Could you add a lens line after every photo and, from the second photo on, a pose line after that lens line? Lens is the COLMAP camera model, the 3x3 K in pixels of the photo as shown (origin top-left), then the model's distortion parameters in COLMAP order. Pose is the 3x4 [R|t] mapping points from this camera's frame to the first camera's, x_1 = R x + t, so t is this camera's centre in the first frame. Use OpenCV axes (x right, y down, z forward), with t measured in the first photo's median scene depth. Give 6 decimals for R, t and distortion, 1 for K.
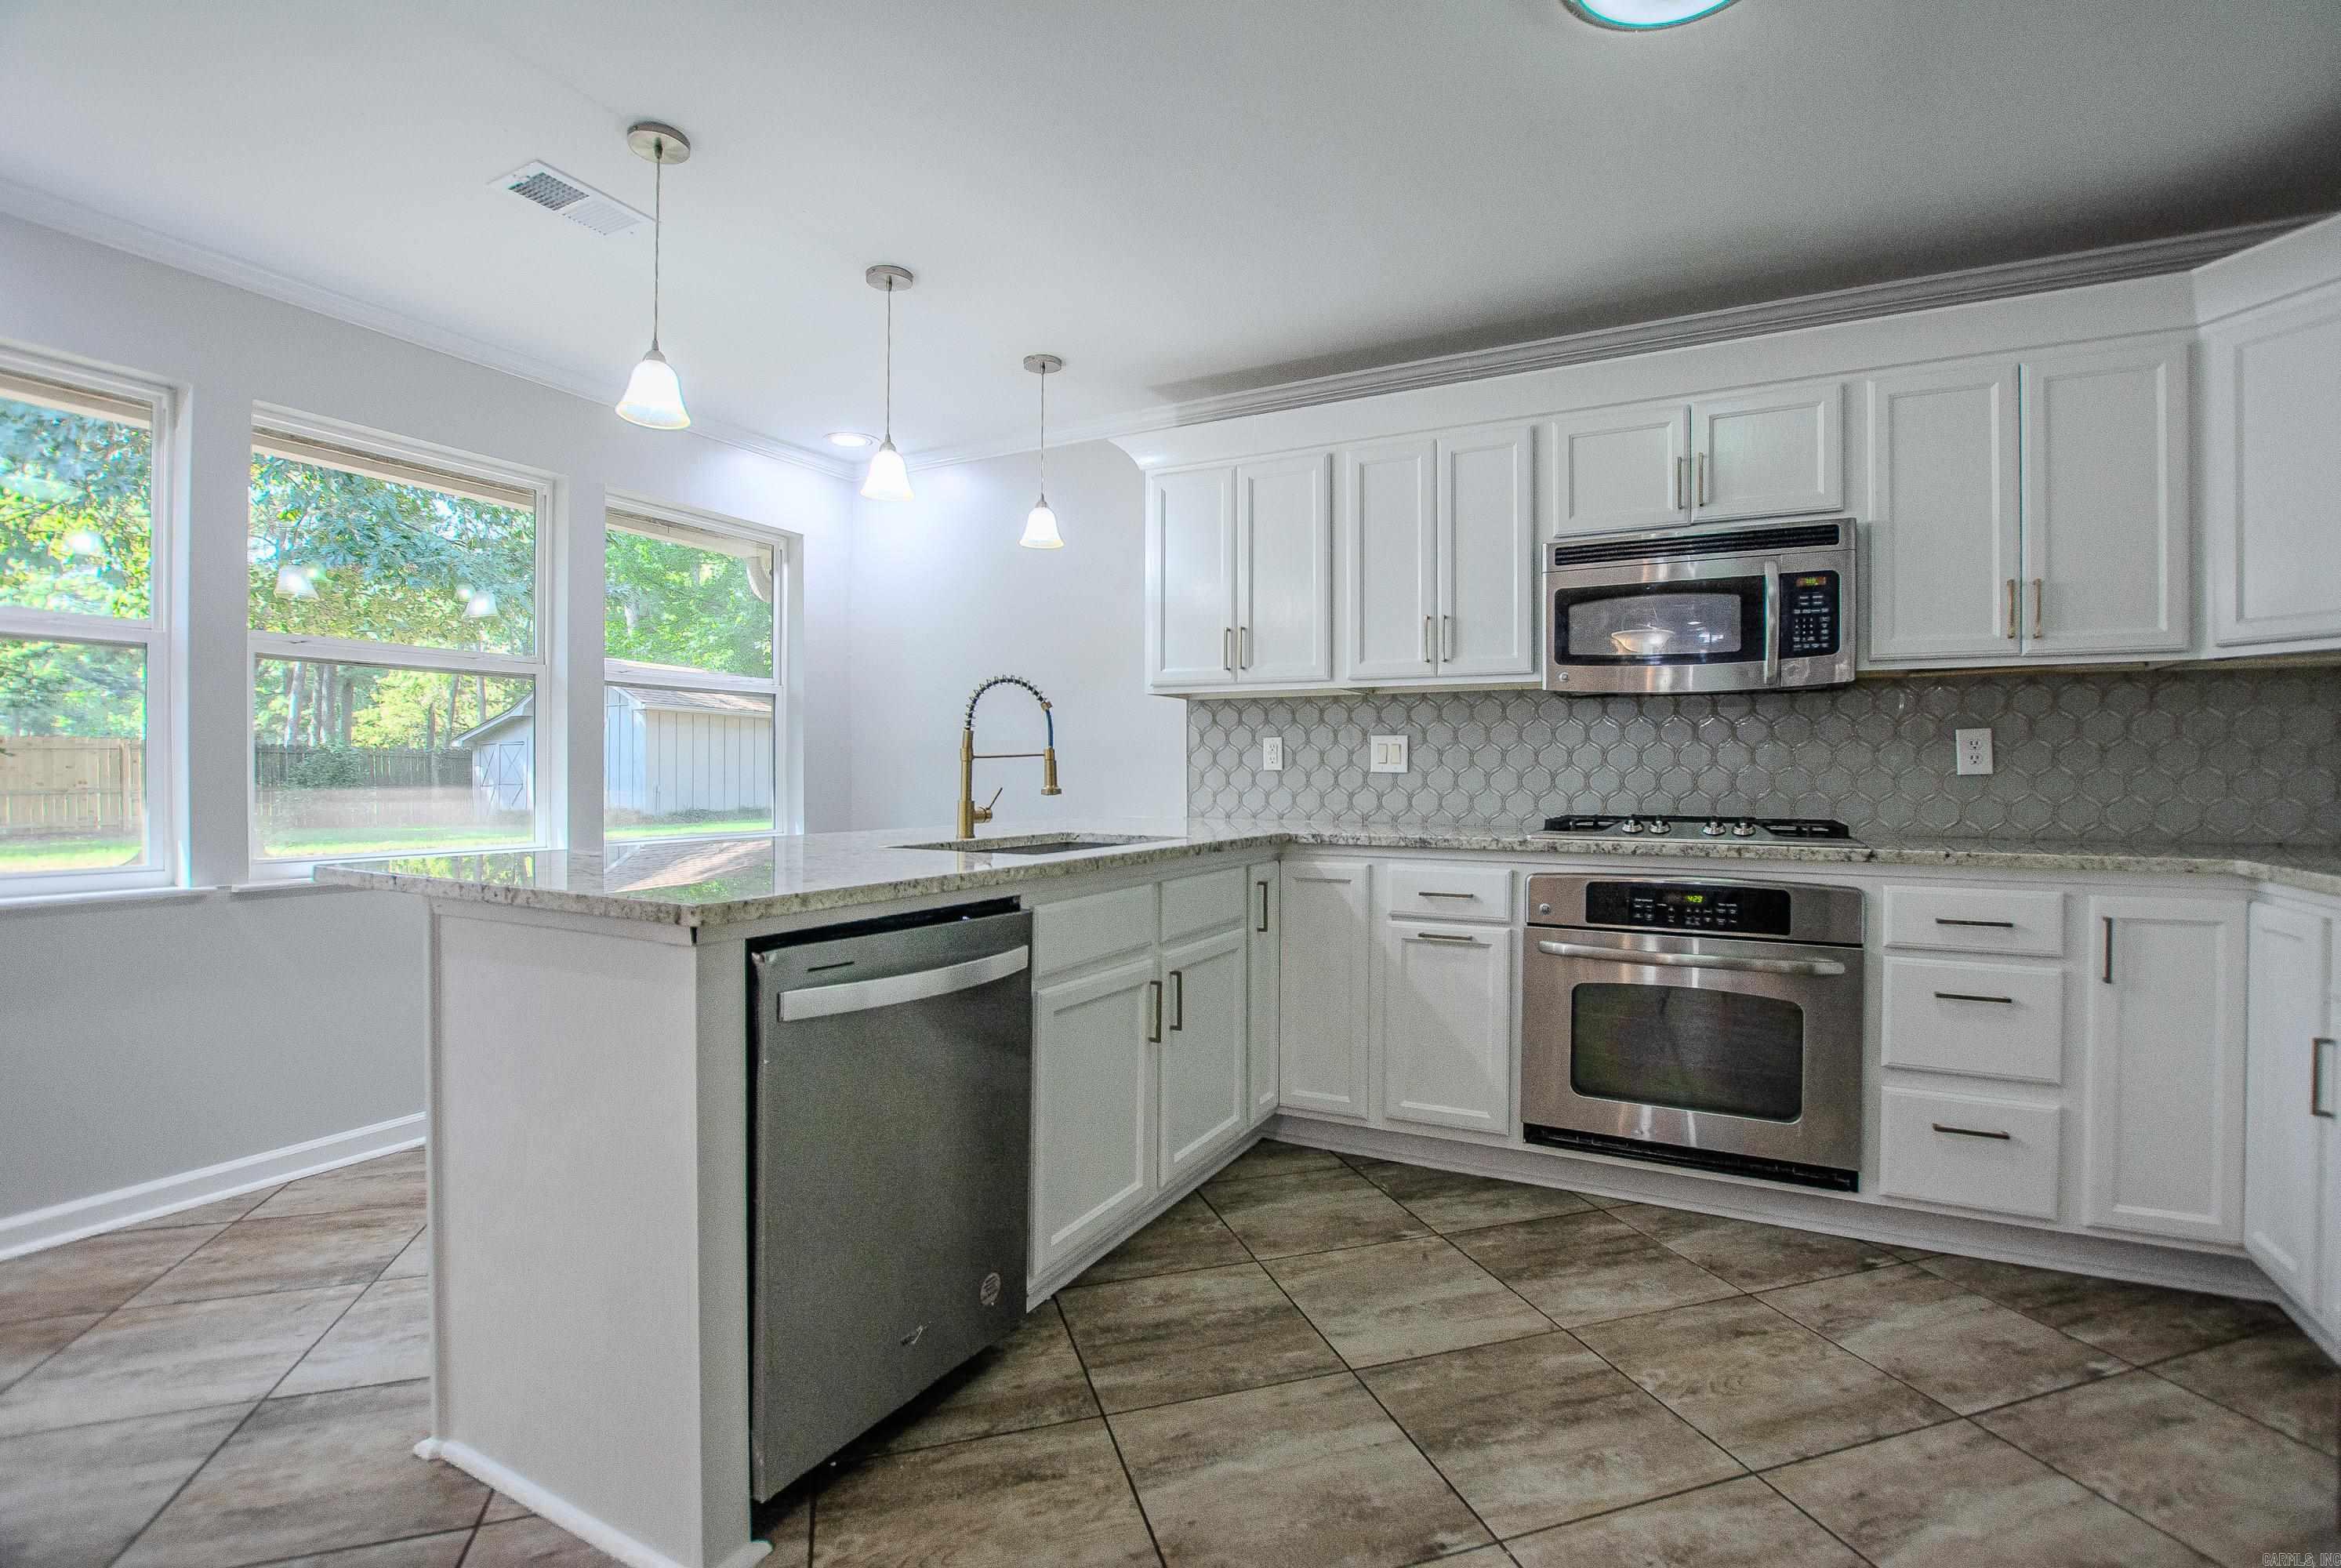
lens RADIAL K [[1059.5, 0, 1190.3], [0, 1059.5, 779.2], [0, 0, 1]] dist [-0.031146, 0.001935]
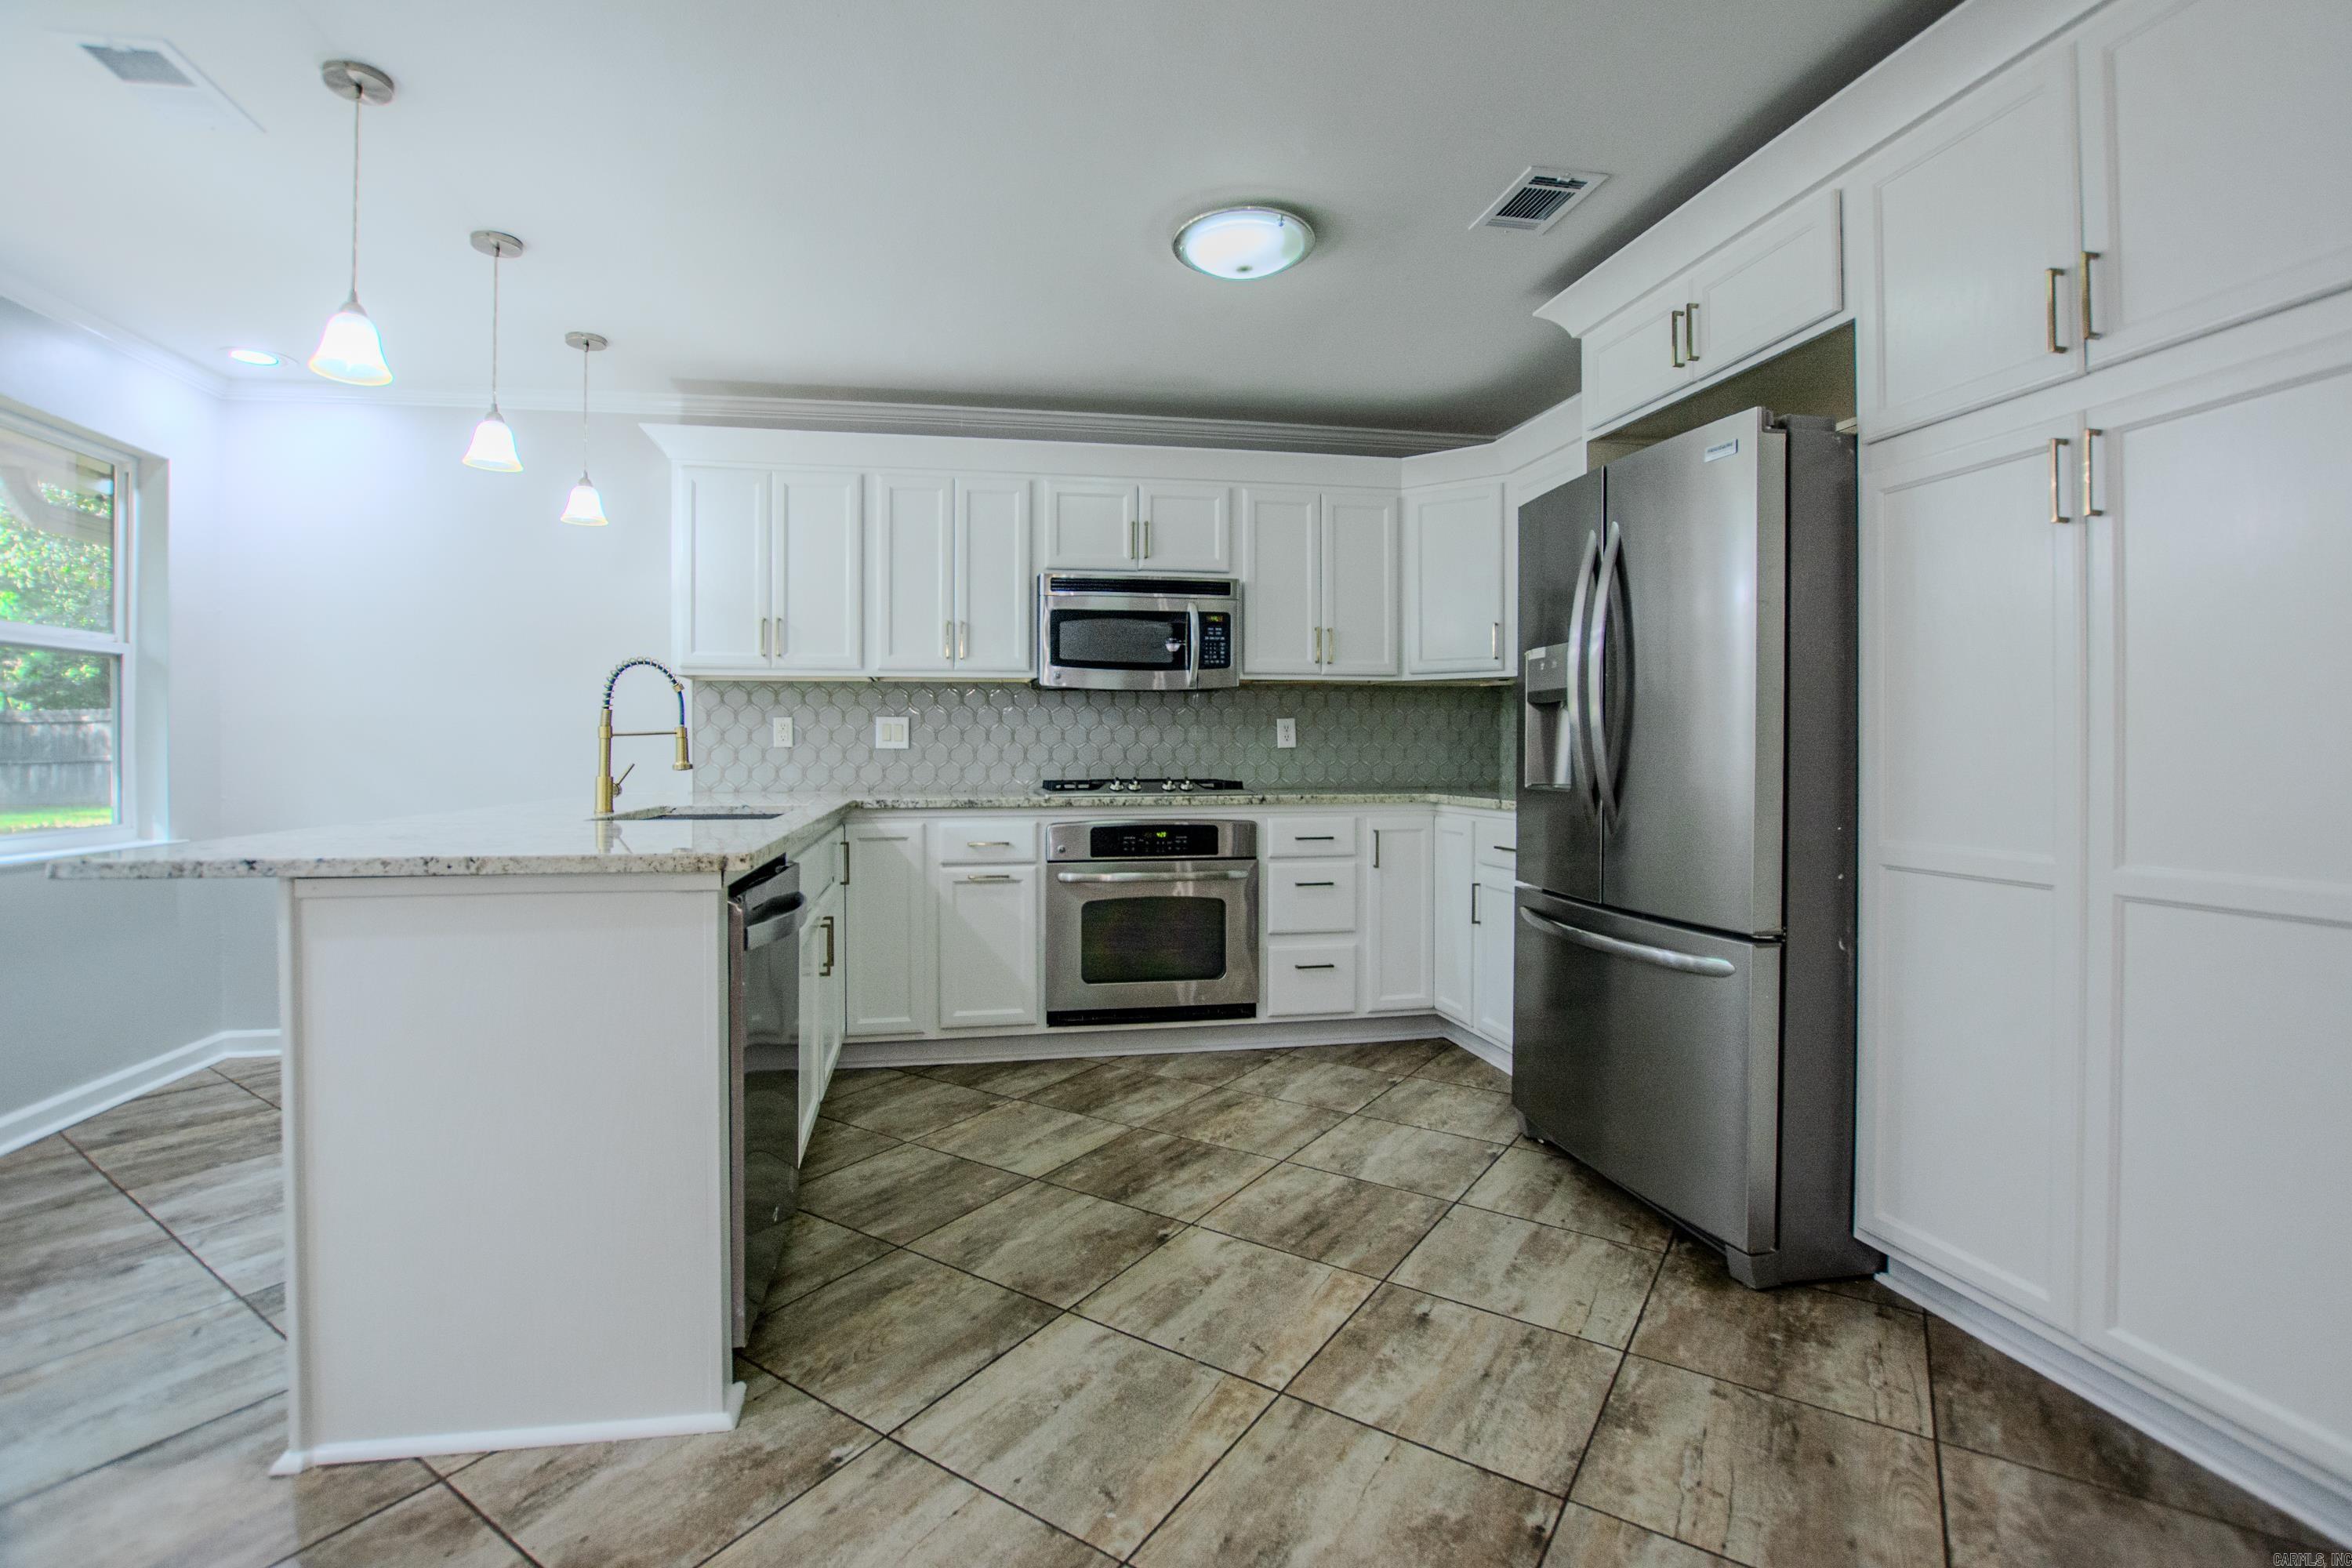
lens RADIAL K [[1080.4, 0, 1126.3], [0, 1080.4, 764.9], [0, 0, 1]] dist [-0.038203, 0.002662]
pose [[0.793545, -0.012978, 0.608373, -0.452570], [0.008539, 0.999912, 0.010193, 0.002393], [-0.608452, -0.002893, 0.793585, -0.146578]]
